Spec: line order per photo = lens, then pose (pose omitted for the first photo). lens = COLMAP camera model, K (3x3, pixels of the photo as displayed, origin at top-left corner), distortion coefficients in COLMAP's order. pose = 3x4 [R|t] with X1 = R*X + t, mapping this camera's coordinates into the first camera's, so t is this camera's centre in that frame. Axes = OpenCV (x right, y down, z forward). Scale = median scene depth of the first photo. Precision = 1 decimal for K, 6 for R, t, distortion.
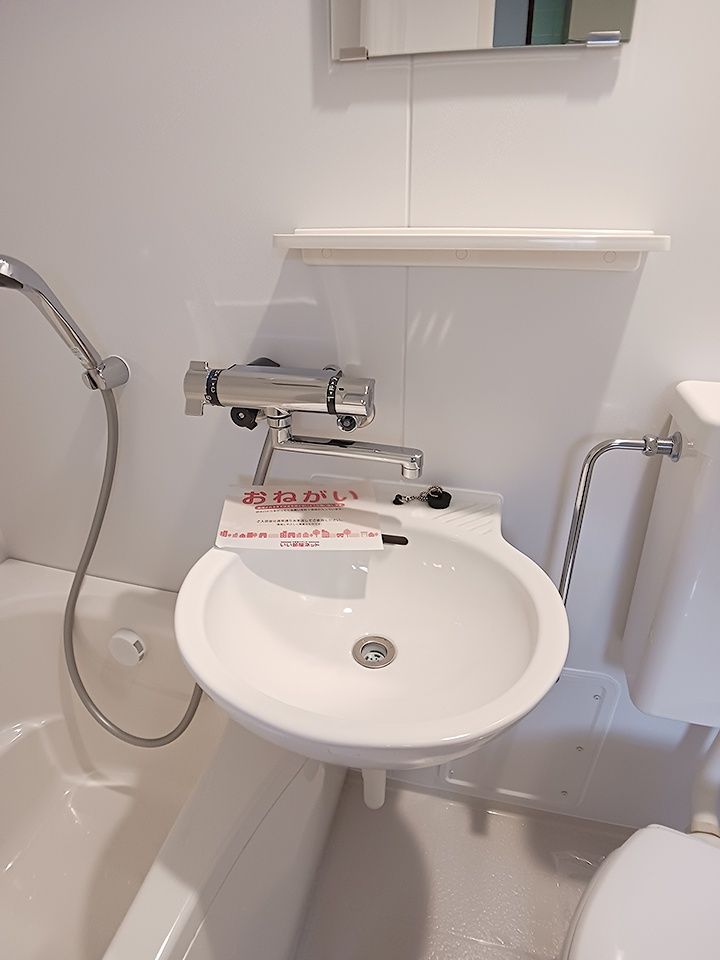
lens RADIAL K [[534.2, 0, 354.3], [0, 534.2, 483.4], [0, 0, 1]] dist [-0.067484, 0.001358]
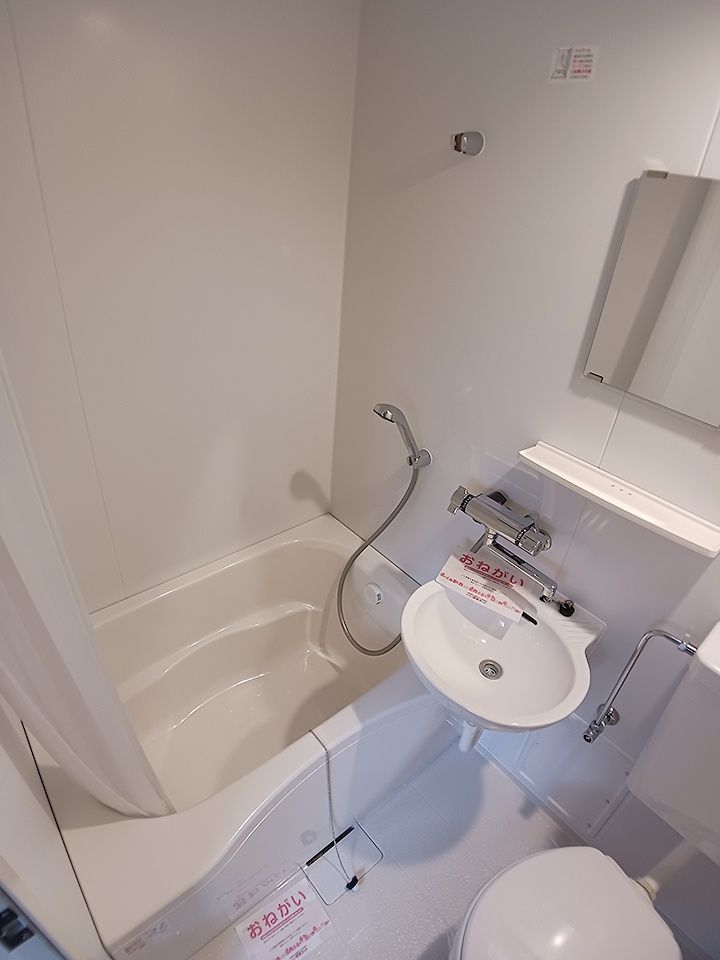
lens RADIAL K [[534.2, 0, 354.3], [0, 534.2, 483.4], [0, 0, 1]] dist [-0.067484, 0.001358]
pose [[0.814834, 0.373558, -0.443283, 0.204018], [-0.341781, 0.927221, 0.153122, -0.365118], [0.468222, 0.026737, 0.883206, -0.778393]]
